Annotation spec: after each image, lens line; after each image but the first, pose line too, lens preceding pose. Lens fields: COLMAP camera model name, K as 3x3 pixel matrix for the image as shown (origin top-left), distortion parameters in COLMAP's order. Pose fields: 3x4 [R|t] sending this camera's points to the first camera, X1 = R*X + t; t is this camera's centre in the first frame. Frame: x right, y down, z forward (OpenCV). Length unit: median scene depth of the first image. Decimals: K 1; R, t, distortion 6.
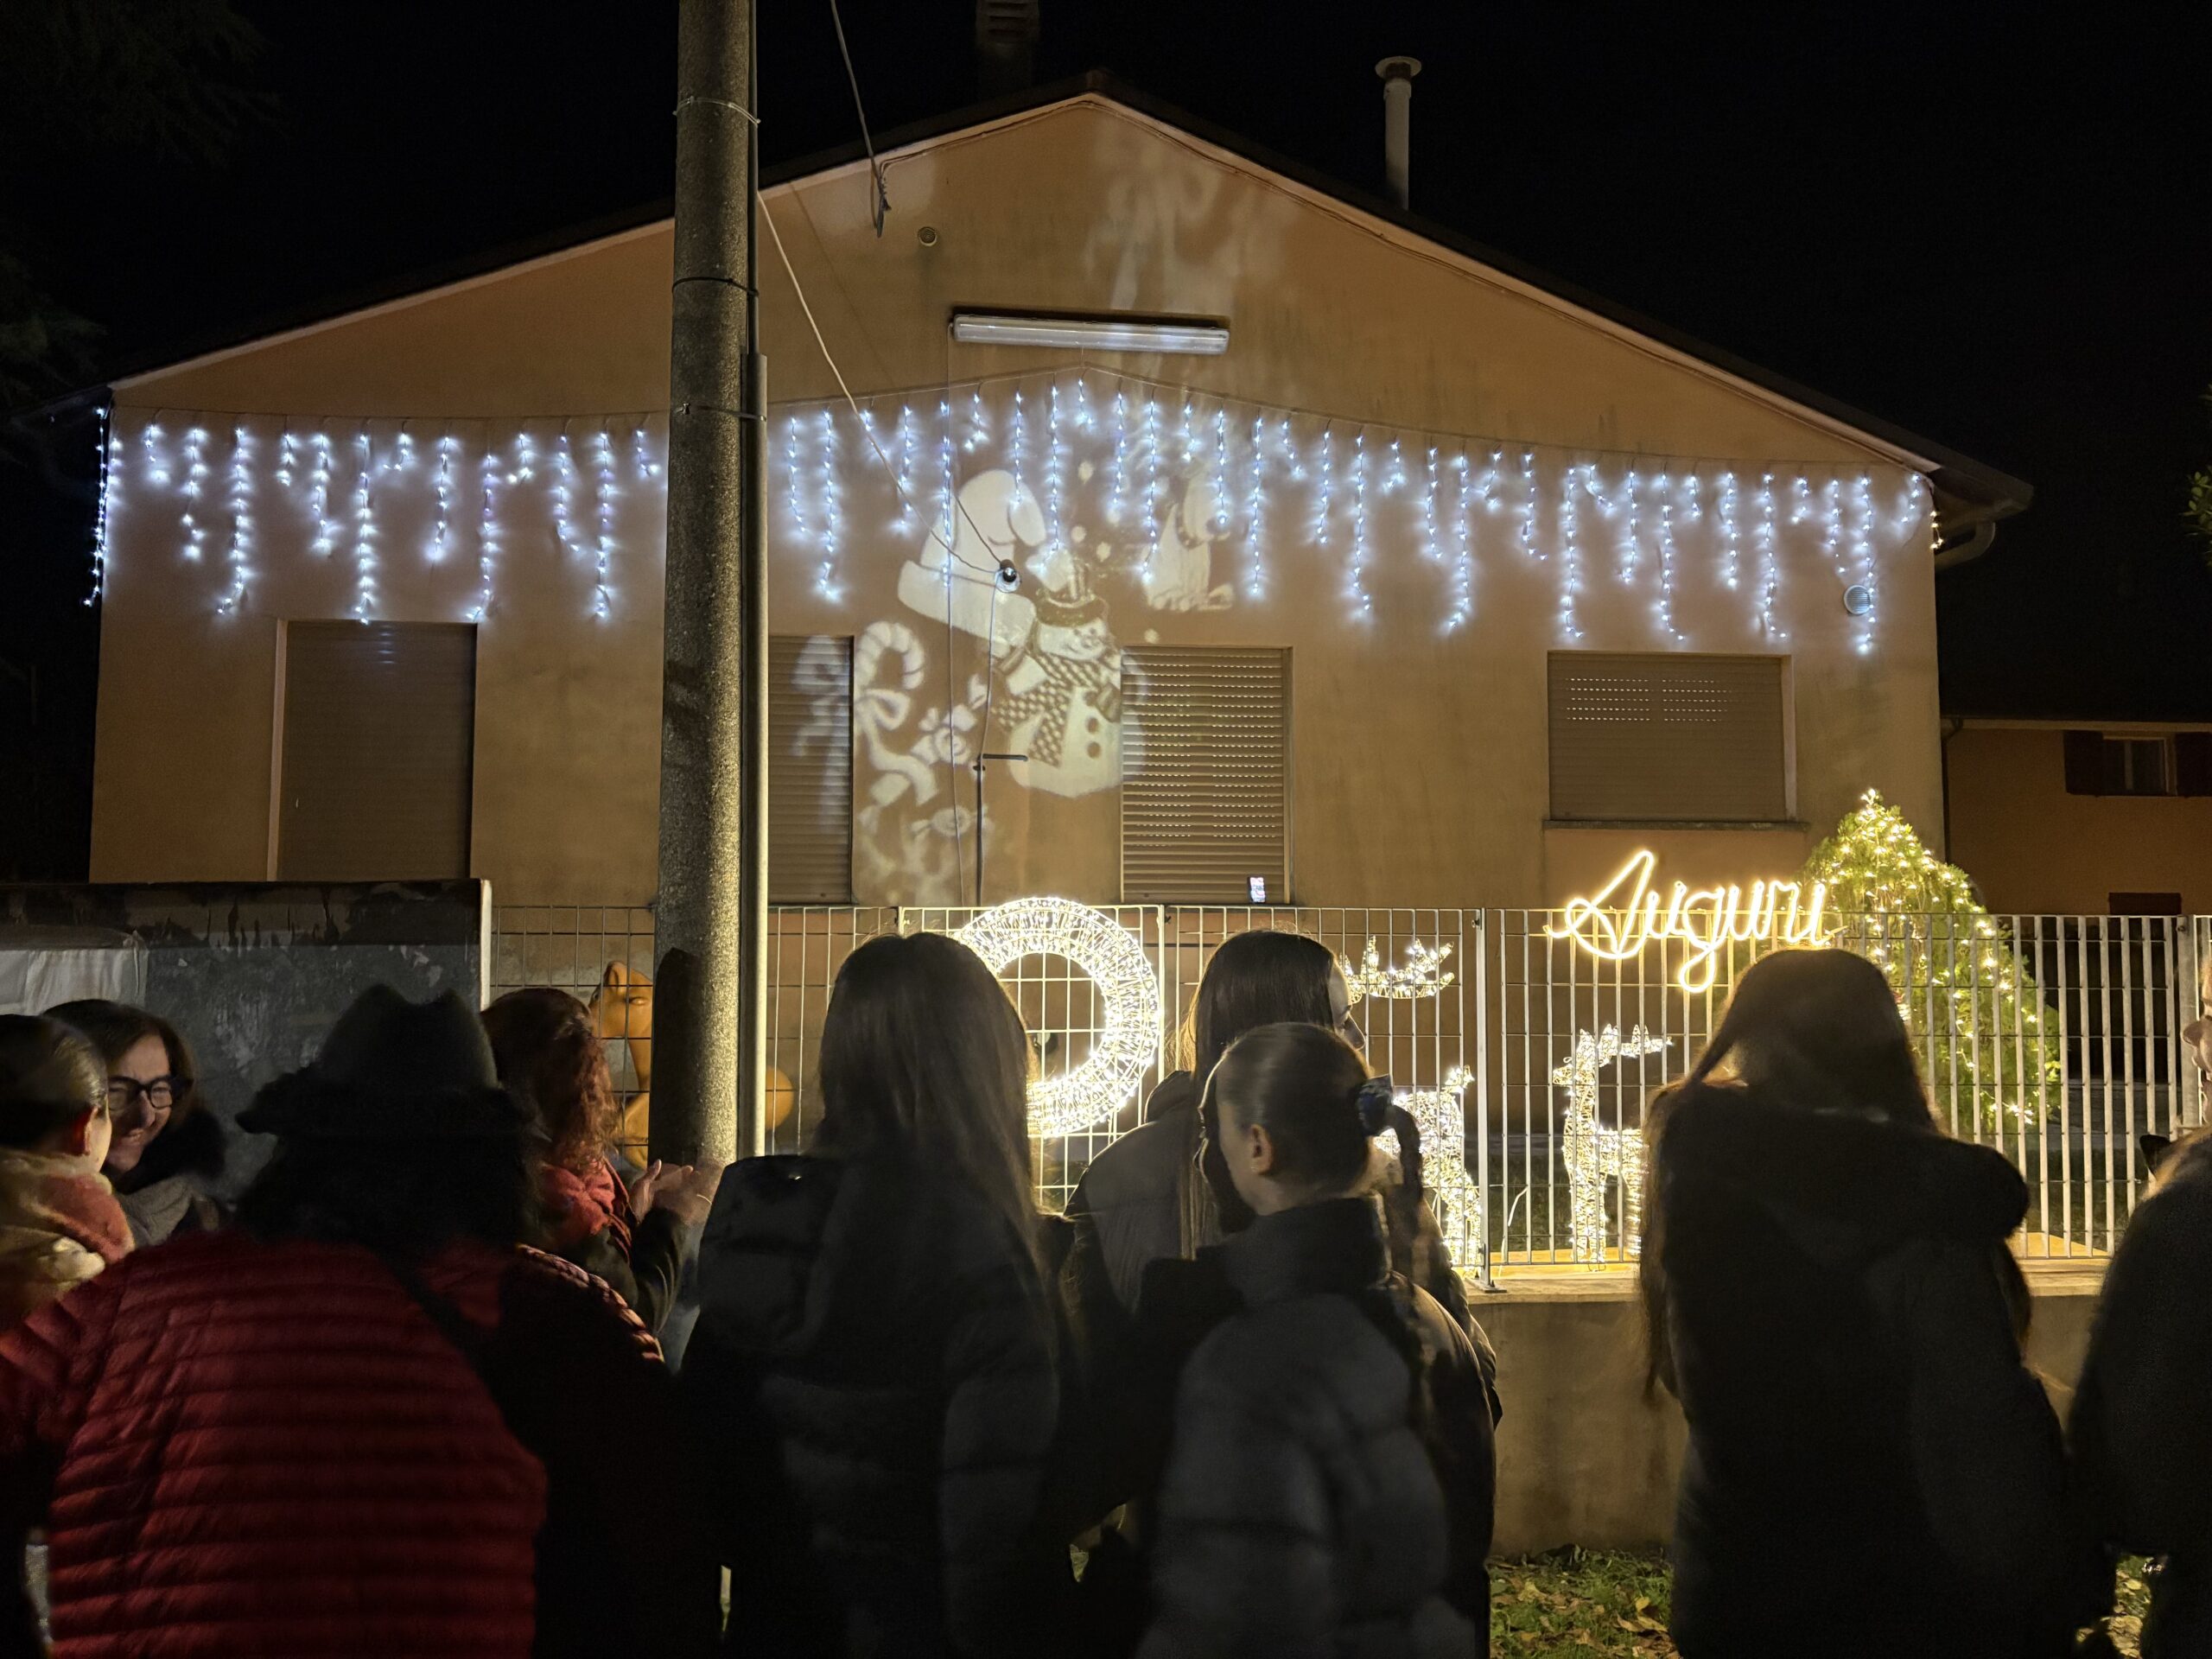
lens RADIAL K [[1683.6, 0, 1103.0], [0, 1683.6, 818.9], [0, 0, 1]] dist [0.020992, 0.012644]
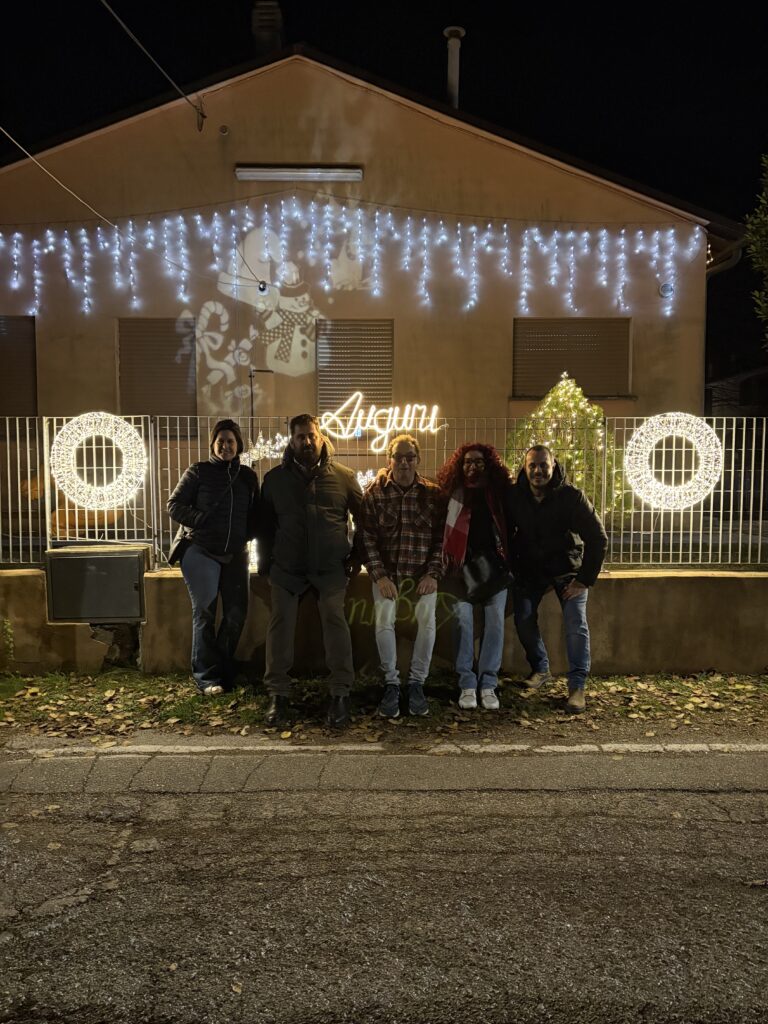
lens RADIAL K [[779.4, 0, 385.9], [0, 779.4, 513.0], [0, 0, 1]] dist [0.020992, 0.012644]
pose [[0.993744, 0.002830, -0.111648, 0.219473], [0.011220, 0.992091, 0.125014, 0.022994], [0.111118, -0.125485, 0.985853, -0.043098]]
